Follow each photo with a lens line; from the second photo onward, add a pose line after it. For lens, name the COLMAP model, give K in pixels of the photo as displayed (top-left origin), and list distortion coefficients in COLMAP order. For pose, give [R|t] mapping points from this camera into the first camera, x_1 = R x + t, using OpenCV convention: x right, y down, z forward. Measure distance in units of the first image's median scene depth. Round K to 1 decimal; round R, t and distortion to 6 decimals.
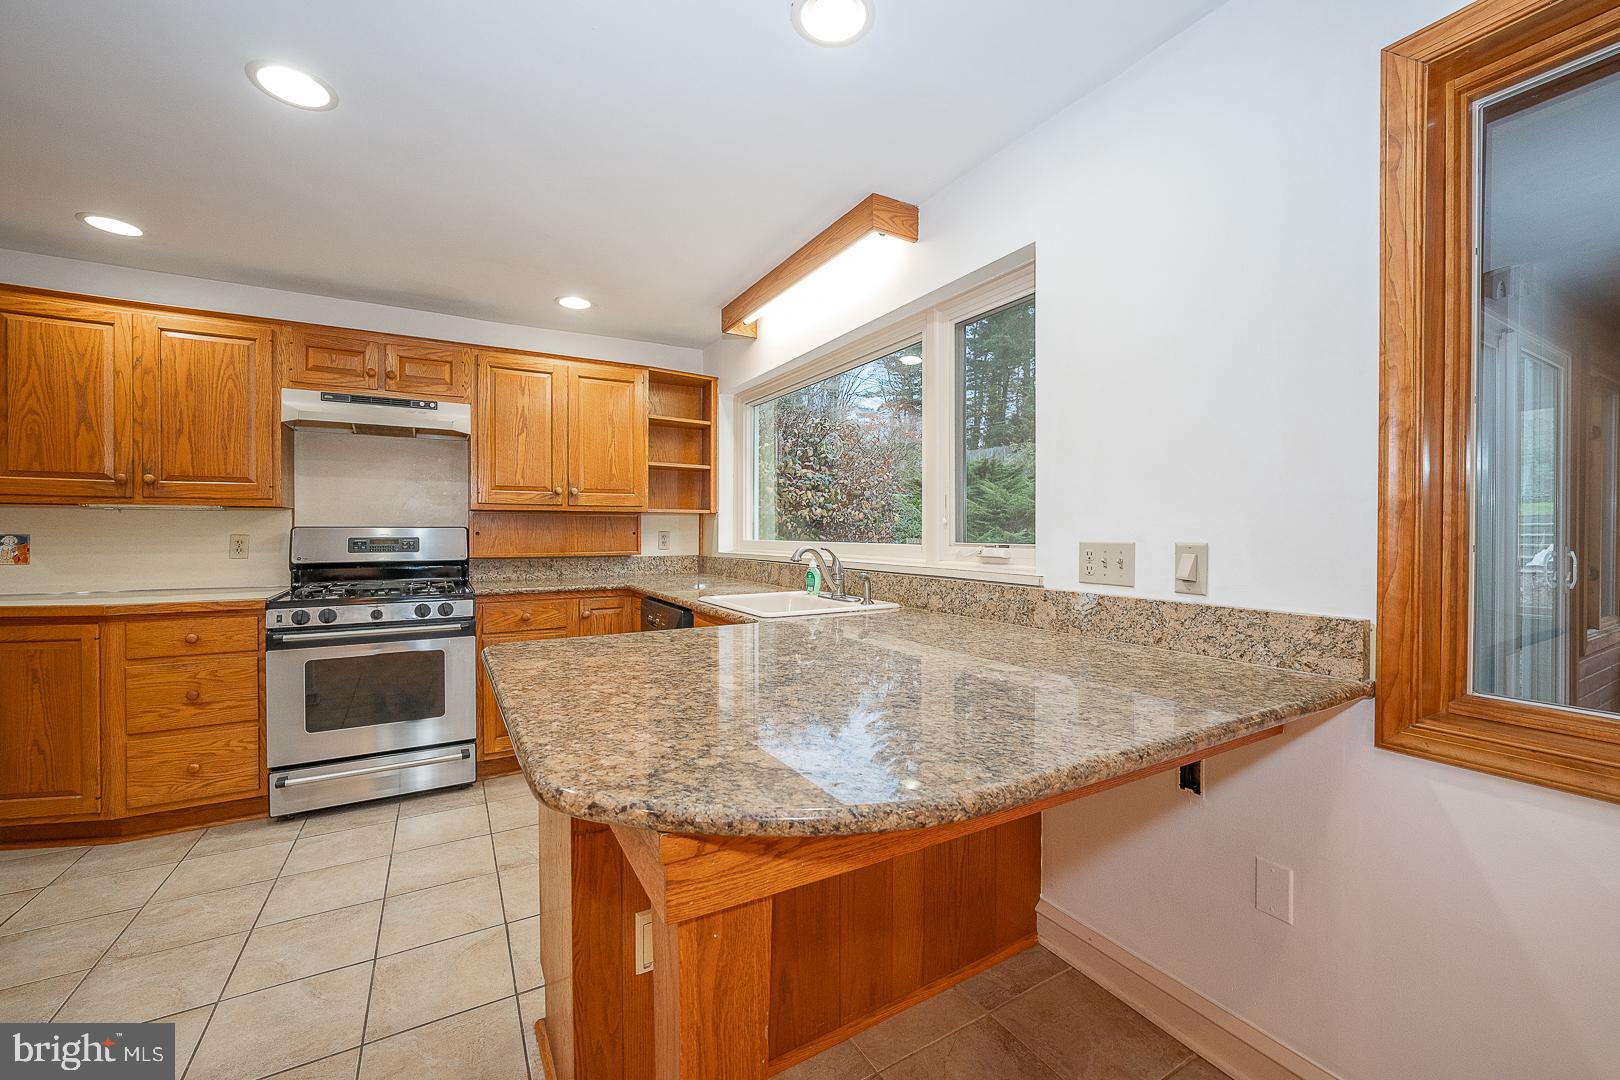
lens RADIAL K [[646.4, 0, 812.6], [0, 646.4, 534.9], [0, 0, 1]] dist [-0.020559, 0.006604]
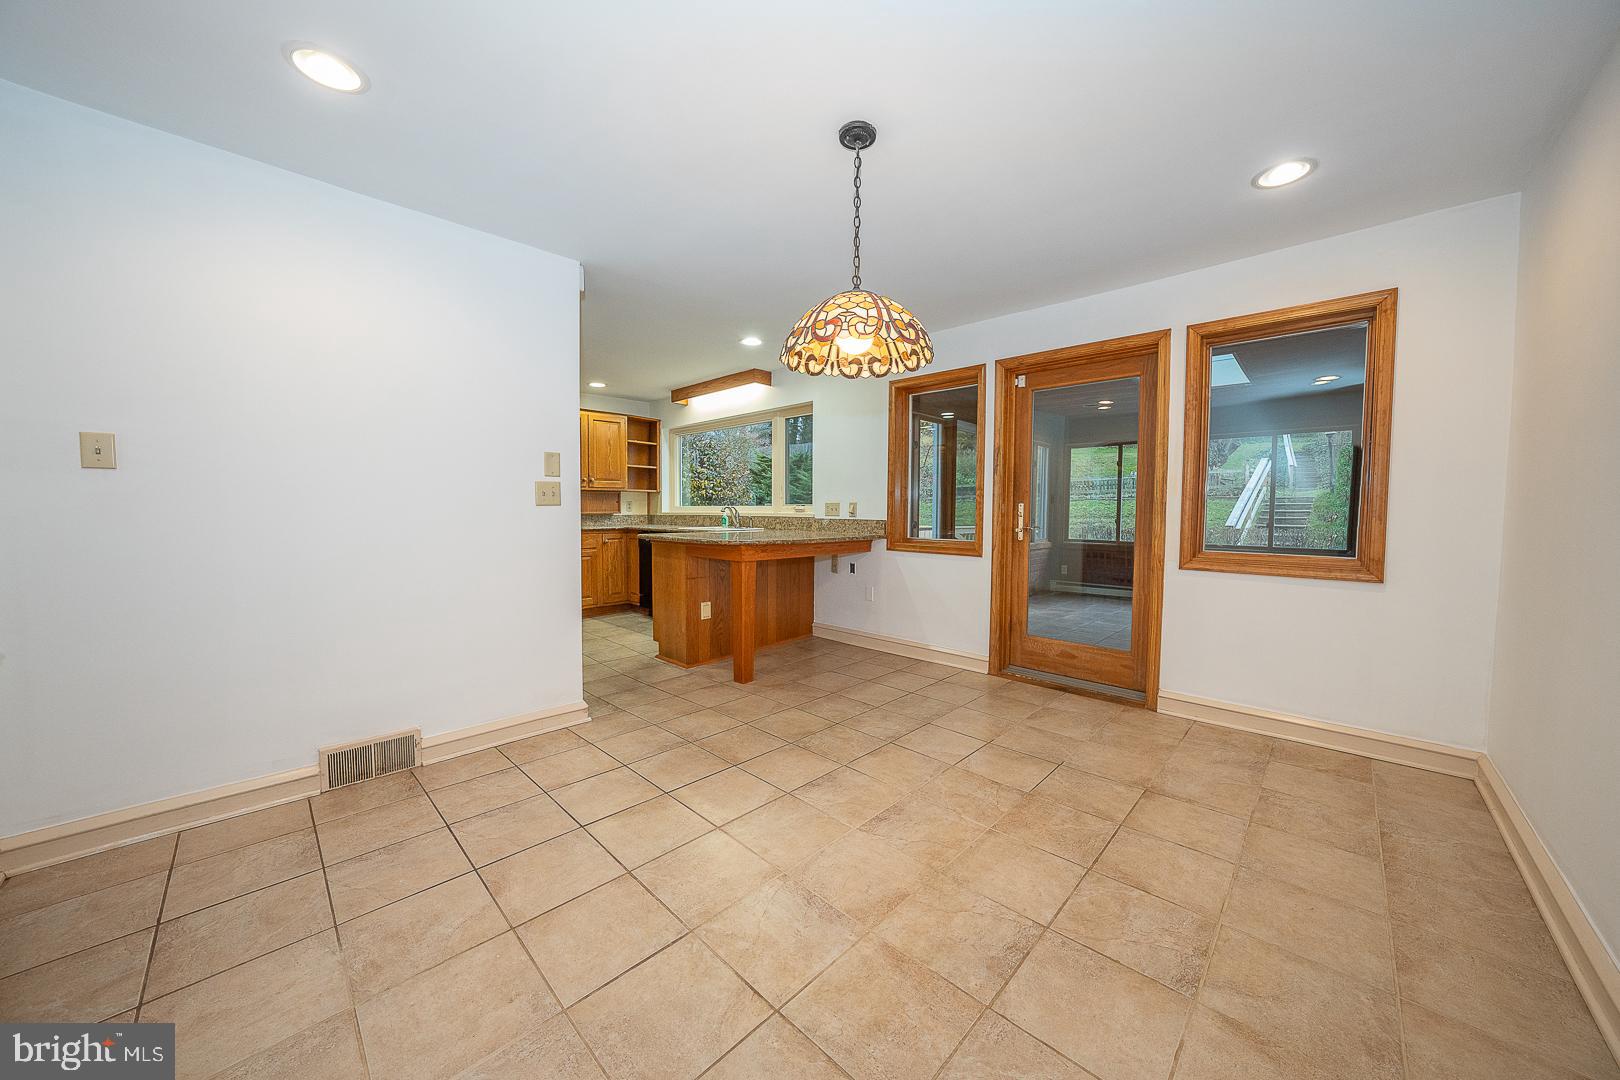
lens RADIAL K [[557.8, 0, 811.9], [0, 557.8, 534.4], [0, 0, 1]] dist [-0.027691, 0.006266]
pose [[0.961364, -0.008722, 0.275141, -0.237589], [-0.001908, 0.999263, 0.038344, 0.037831], [-0.275273, -0.037388, 0.960639, -0.959589]]
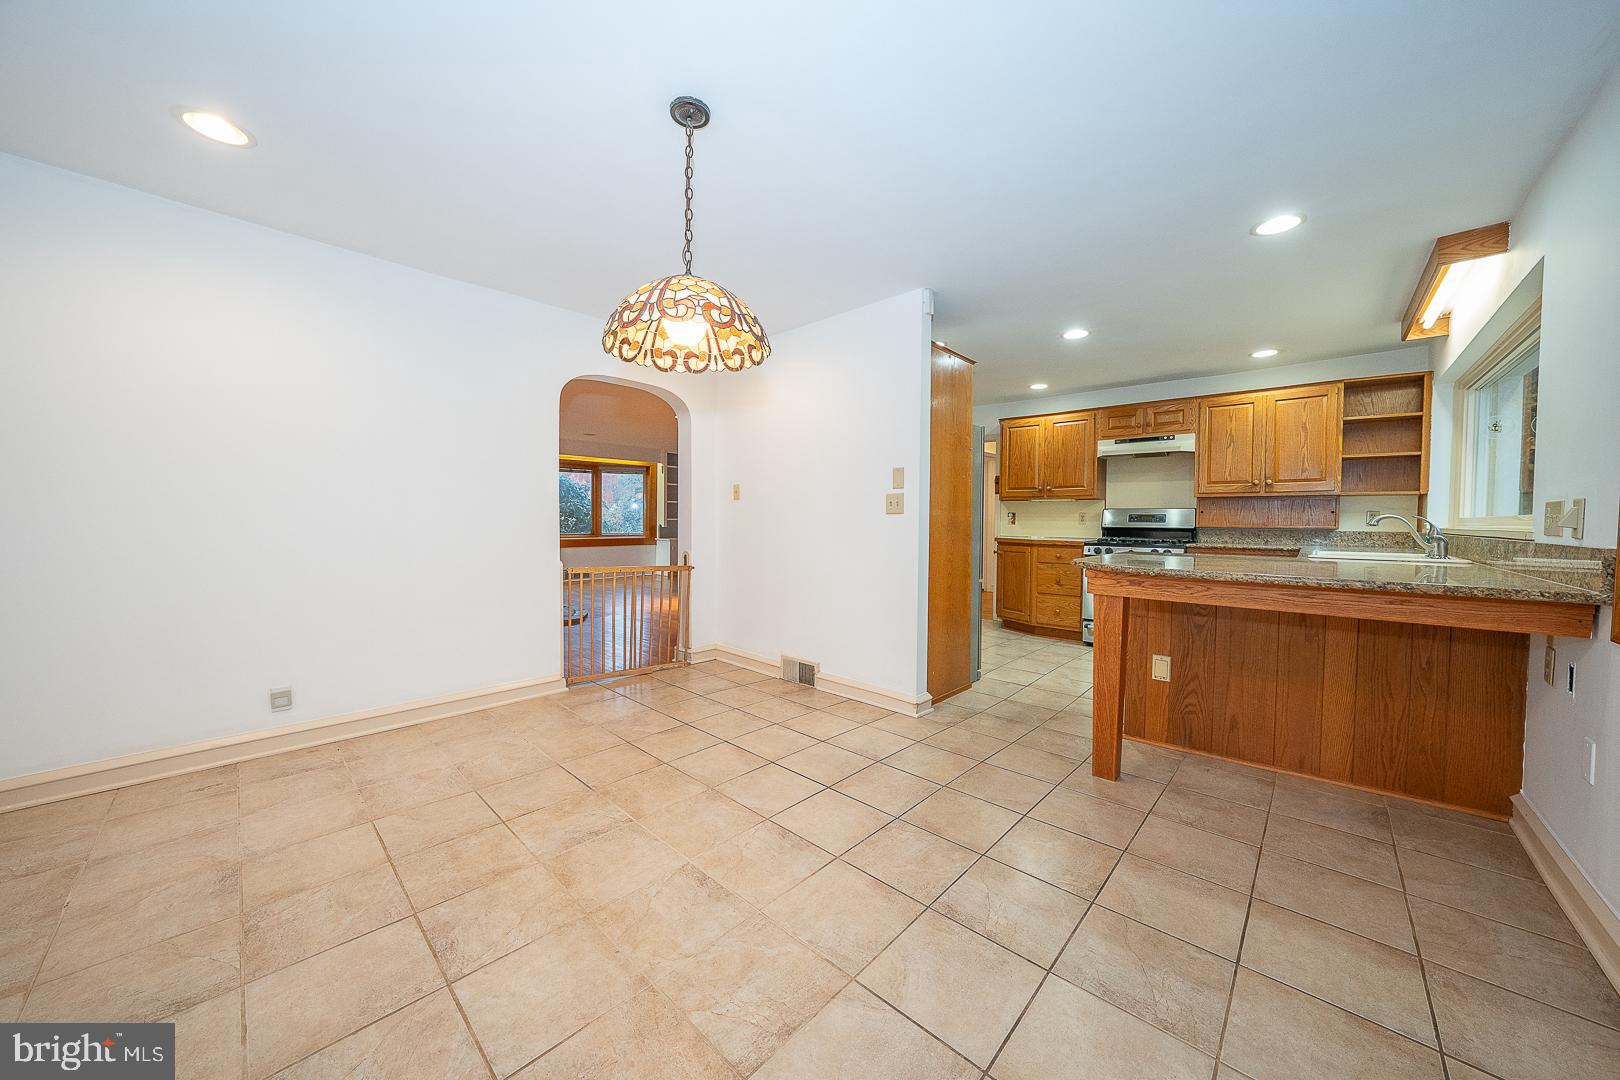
lens RADIAL K [[557.8, 0, 811.9], [0, 557.8, 534.4], [0, 0, 1]] dist [-0.027691, 0.006266]
pose [[0.293811, 0.027910, -0.955456, 0.604576], [-0.015786, 0.999579, 0.024345, 0.041984], [0.955733, 0.007930, 0.294128, -0.397209]]
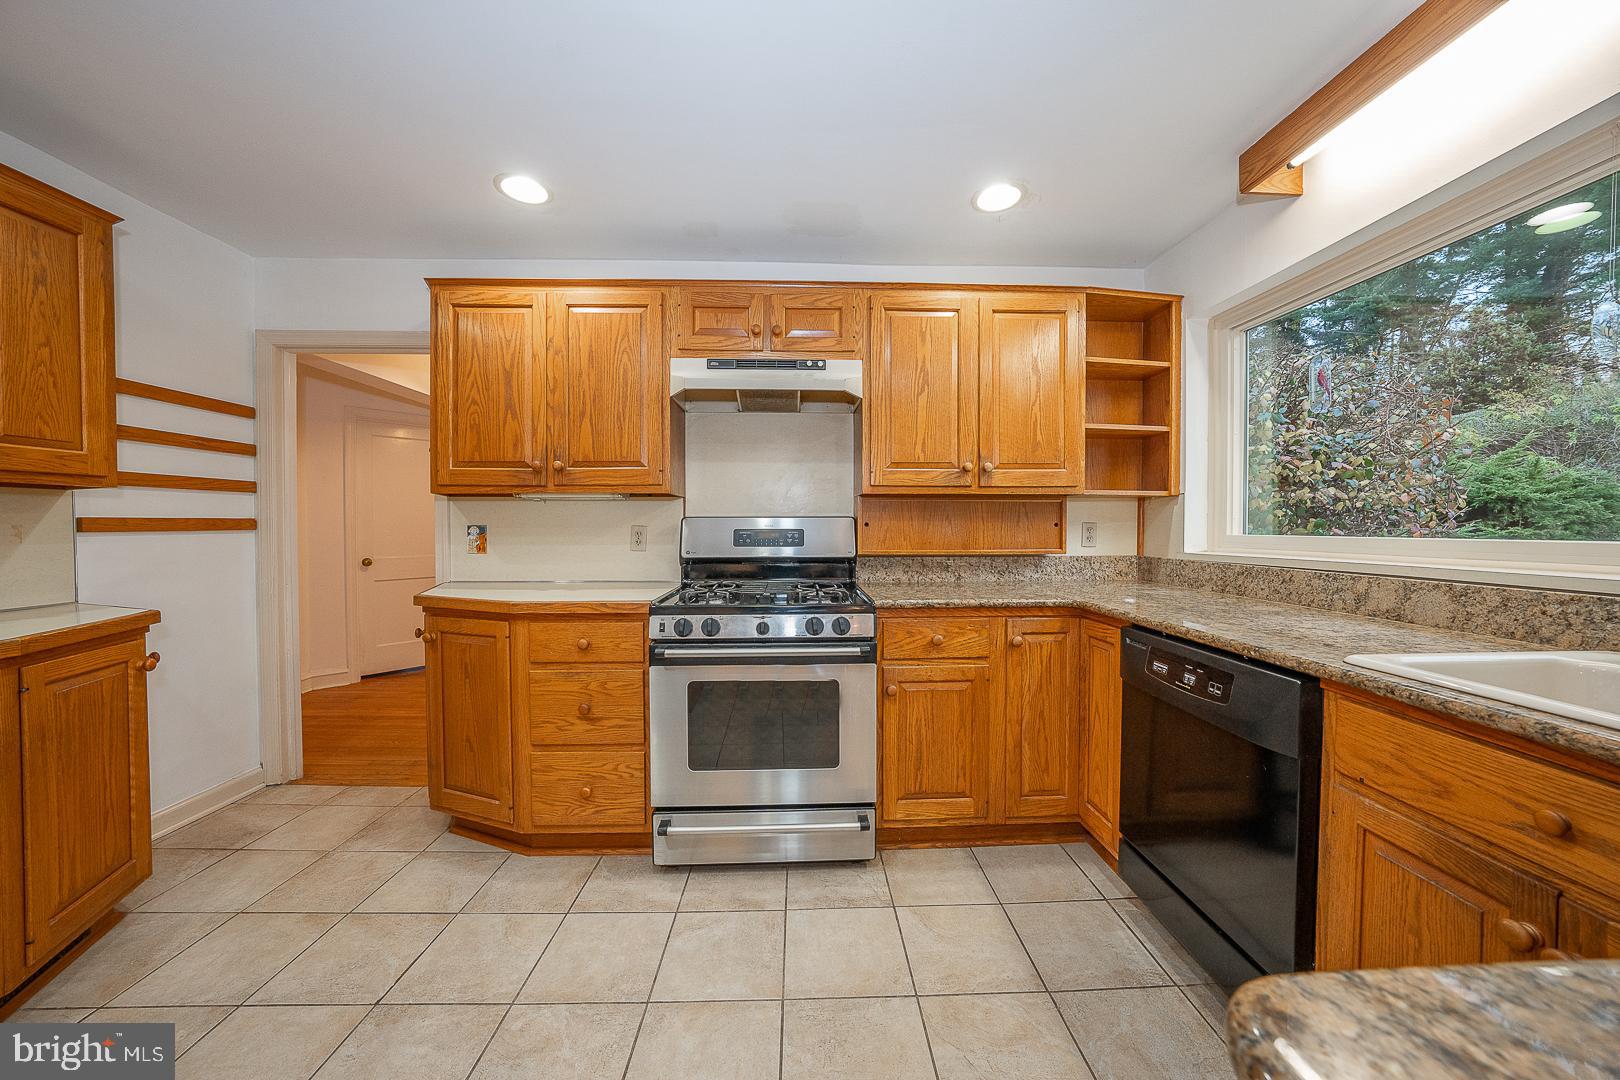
lens RADIAL K [[557.8, 0, 811.9], [0, 557.8, 534.4], [0, 0, 1]] dist [-0.027691, 0.006266]
pose [[0.880053, 0.006128, -0.474836, -0.296393], [-0.002402, 0.999961, 0.008453, 0.005250], [0.474869, -0.006299, 0.880034, 0.418959]]
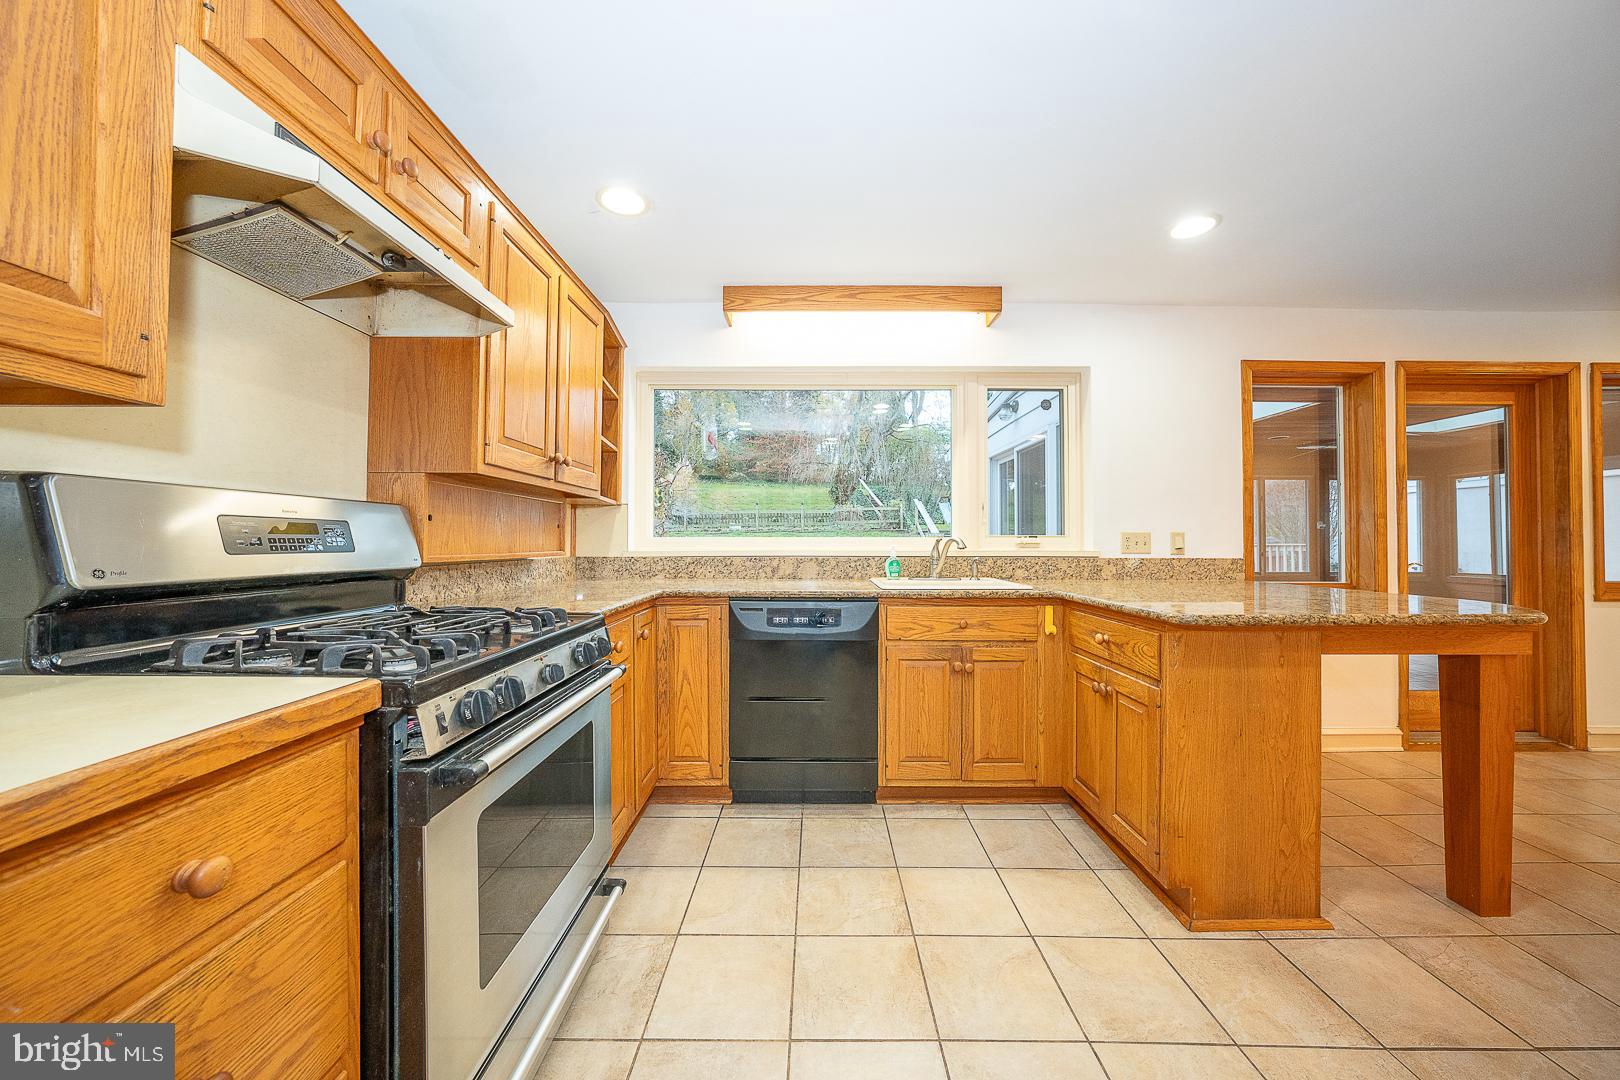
lens RADIAL K [[557.8, 0, 811.9], [0, 557.8, 534.4], [0, 0, 1]] dist [-0.027691, 0.006266]
pose [[0.503292, 0.012363, 0.864028, -0.902402], [0.004513, 0.999846, -0.016935, 0.025013], [-0.864104, 0.012423, 0.503159, 0.587333]]
